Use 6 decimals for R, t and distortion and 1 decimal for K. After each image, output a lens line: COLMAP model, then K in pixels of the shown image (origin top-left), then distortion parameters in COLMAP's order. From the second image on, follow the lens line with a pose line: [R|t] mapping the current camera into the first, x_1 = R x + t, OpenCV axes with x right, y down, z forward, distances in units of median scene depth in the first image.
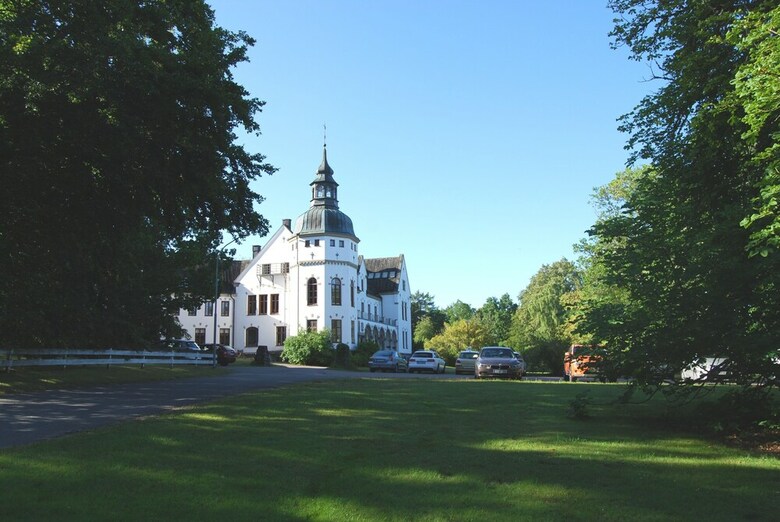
lens RADIAL K [[666.3, 0, 400.0], [0, 666.3, 263.5], [0, 0, 1]] dist [-0.074944, 0.006739]
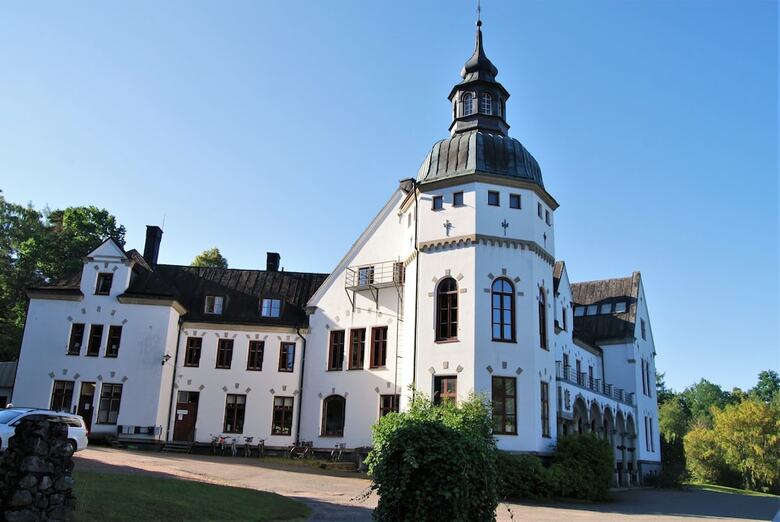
lens RADIAL K [[666.3, 0, 400.0], [0, 666.3, 263.5], [0, 0, 1]] dist [-0.074944, 0.006739]
pose [[0.958503, -0.029407, -0.283561, -0.036092], [-0.009680, 0.990735, -0.135464, 0.066189], [0.284918, 0.132587, 0.949338, 0.541988]]
